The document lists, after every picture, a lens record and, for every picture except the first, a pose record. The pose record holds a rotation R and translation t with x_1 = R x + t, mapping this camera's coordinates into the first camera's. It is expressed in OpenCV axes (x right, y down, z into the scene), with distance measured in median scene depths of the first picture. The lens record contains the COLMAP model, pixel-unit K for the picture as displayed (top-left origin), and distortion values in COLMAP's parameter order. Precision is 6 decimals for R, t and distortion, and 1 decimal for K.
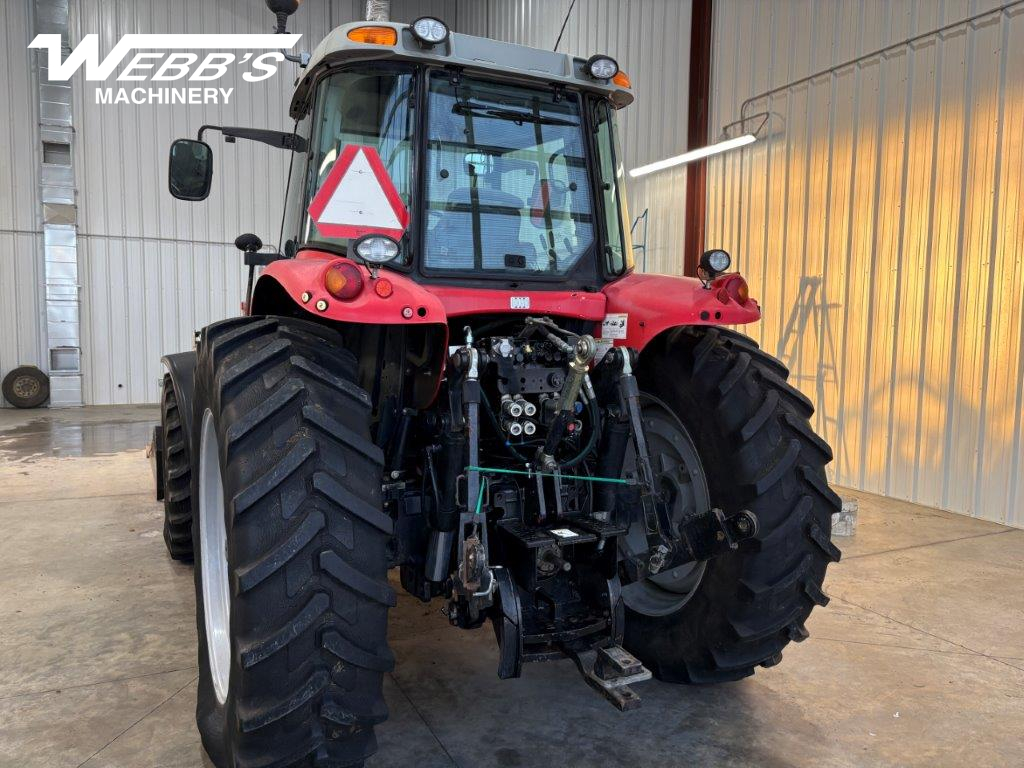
lens RADIAL K [[775.7, 0, 511.3], [0, 775.7, 381.5], [0, 0, 1]] dist [0.051894, -0.053404]
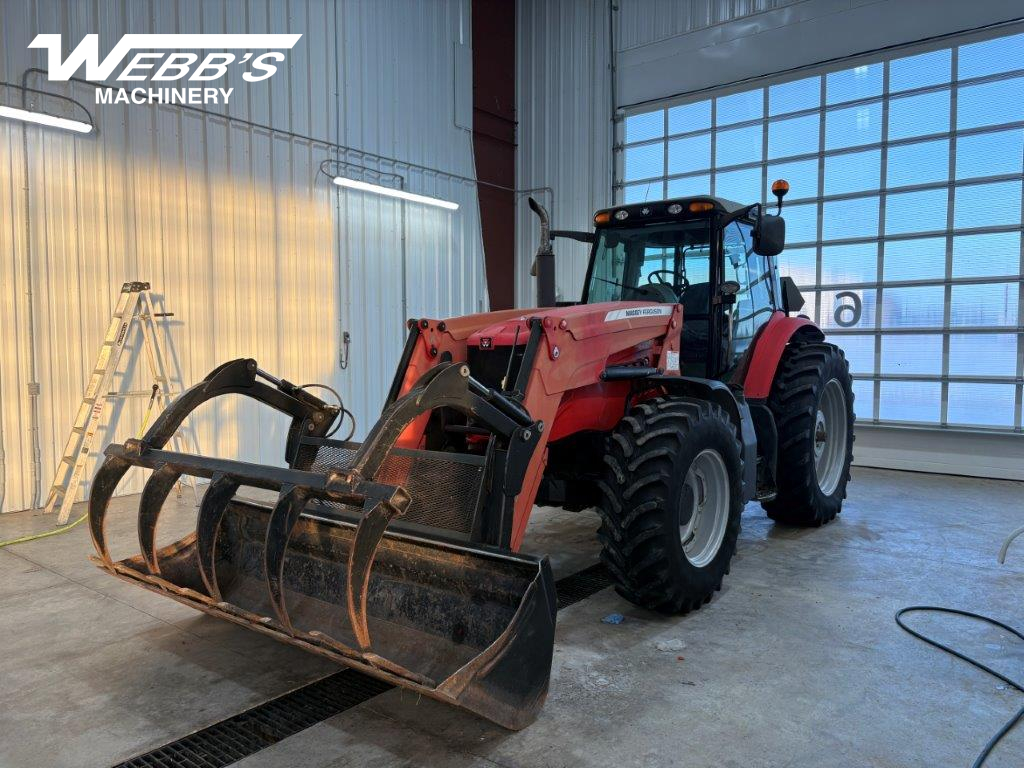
lens RADIAL K [[775.7, 0, 506.7], [0, 775.7, 392.5], [0, 0, 1]] dist [0.051894, -0.053404]
pose [[-0.440597, -0.067424, 0.895170, -1.608139], [0.062646, 0.992435, 0.105584, -0.184923], [-0.895517, 0.102599, -0.433040, 2.248815]]
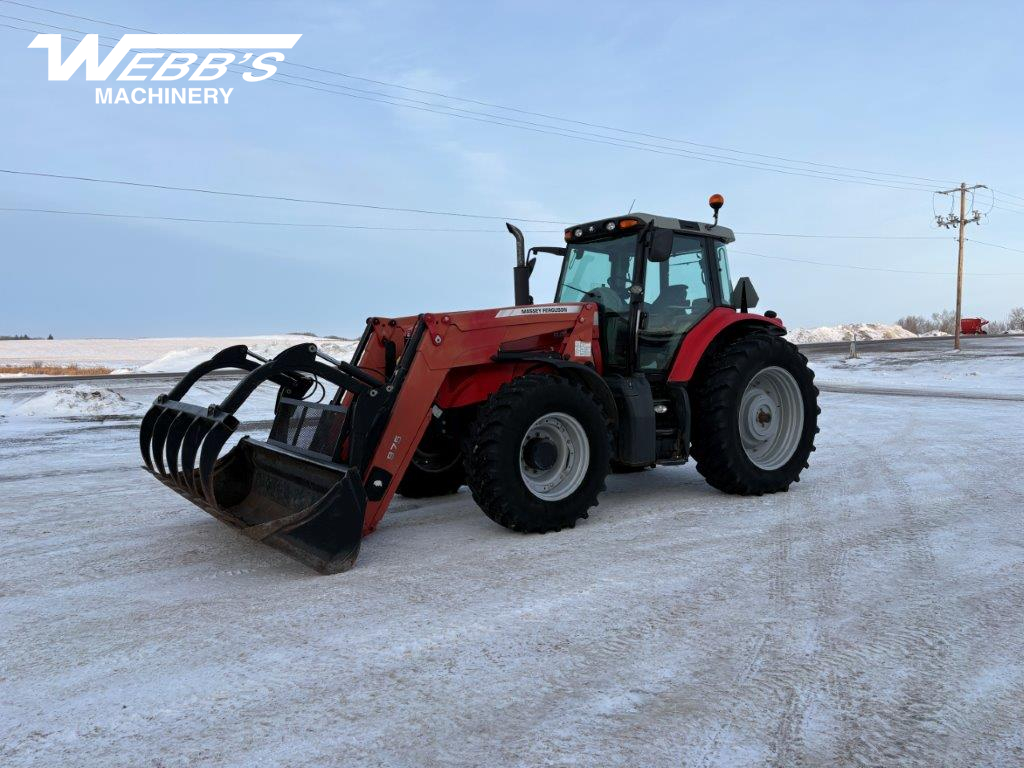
lens RADIAL K [[775.7, 0, 510.3], [0, 775.7, 379.6], [0, 0, 1]] dist [0.051894, -0.053404]
pose [[-0.157438, -0.048068, 0.986358, -2.239517], [0.074374, 0.995401, 0.060379, -0.118777], [-0.984724, 0.082865, -0.153139, 1.763824]]
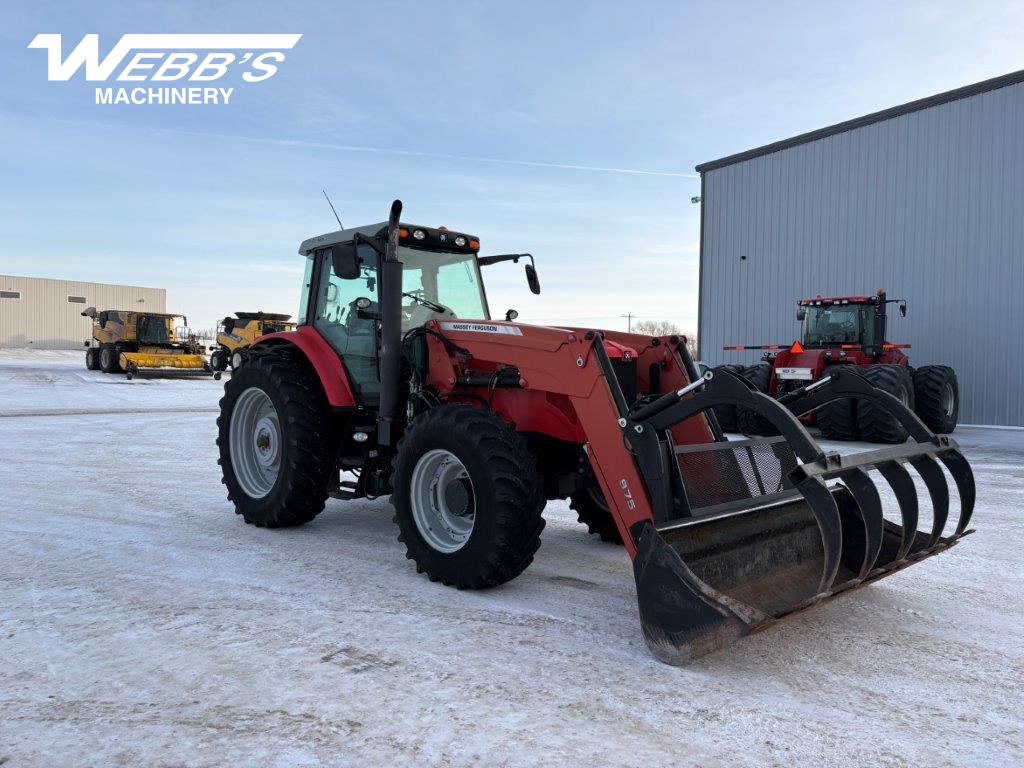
lens RADIAL K [[775.7, 0, 510.7], [0, 775.7, 398.0], [0, 0, 1]] dist [0.051894, -0.053404]
pose [[-0.952758, -0.003494, -0.303709, 0.243076], [-0.038610, 0.993215, 0.109695, -0.206285], [0.301265, 0.116239, -0.946429, 3.072760]]
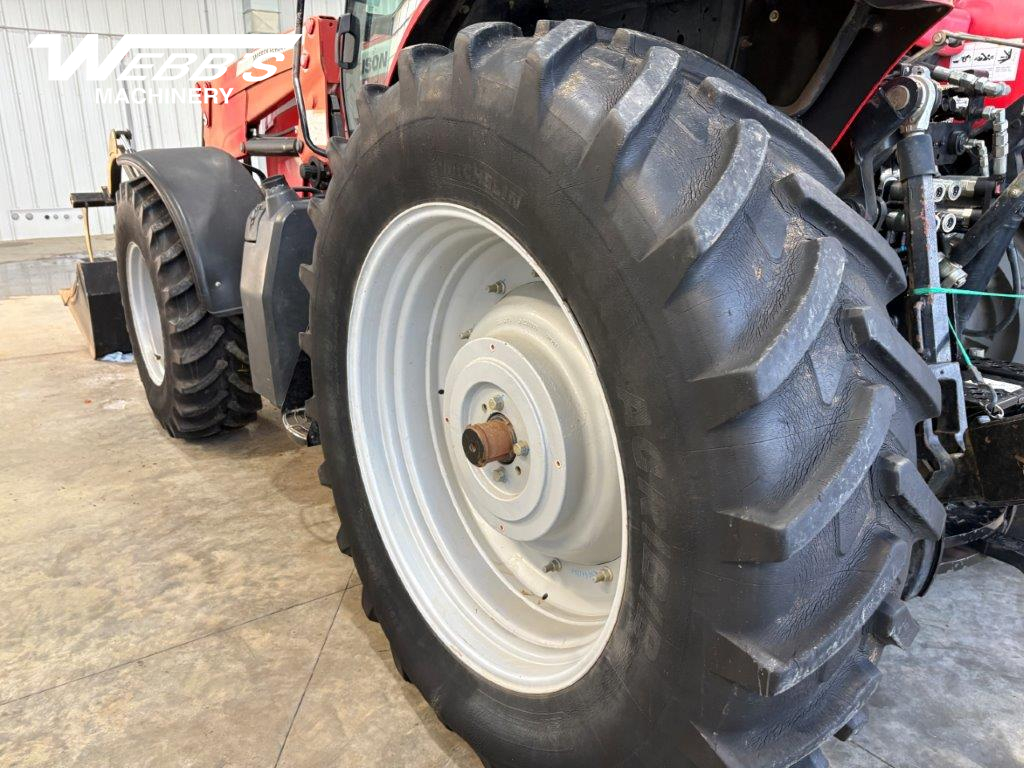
lens RADIAL K [[775.7, 0, 510.5], [0, 775.7, 385.7], [0, 0, 1]] dist [0.051894, -0.053404]
pose [[0.984718, -0.065745, 0.161268, -0.326959], [0.028612, 0.974496, 0.222573, 0.029416], [-0.171788, -0.214558, 0.961485, 0.330859]]
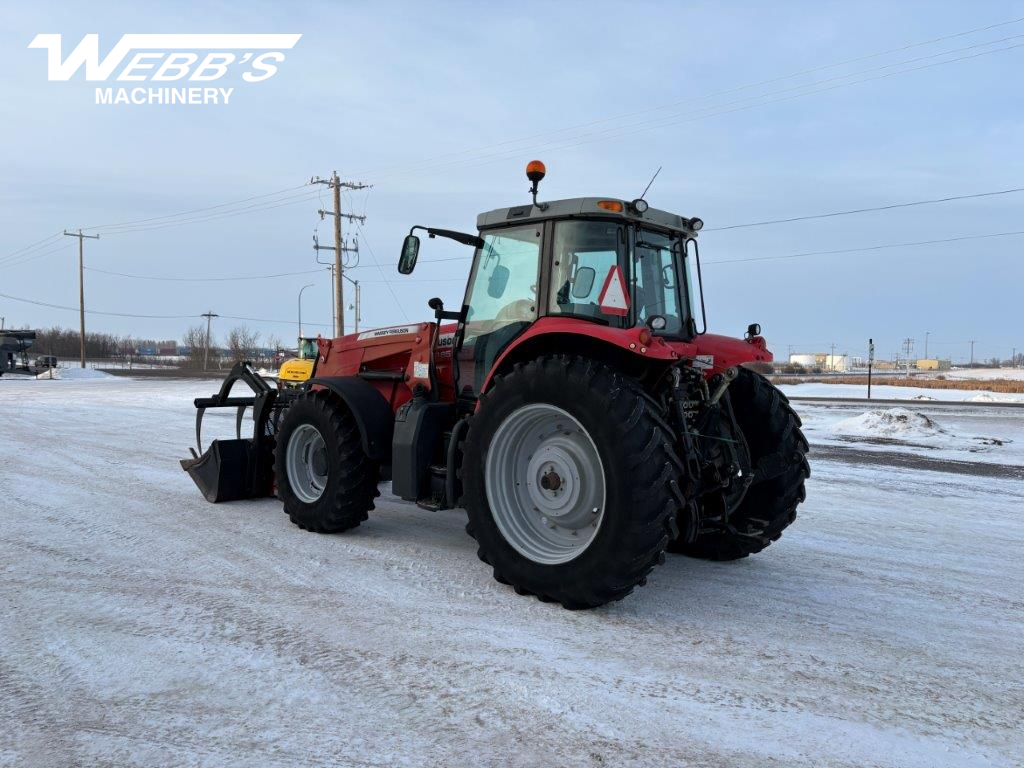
lens RADIAL K [[775.7, 0, 515.6], [0, 775.7, 387.2], [0, 0, 1]] dist [0.051894, -0.053404]
pose [[0.940741, 0.004238, 0.339098, -0.793315], [0.009314, 0.999222, -0.038327, 0.048141], [-0.338997, 0.039214, 0.939970, -0.512042]]
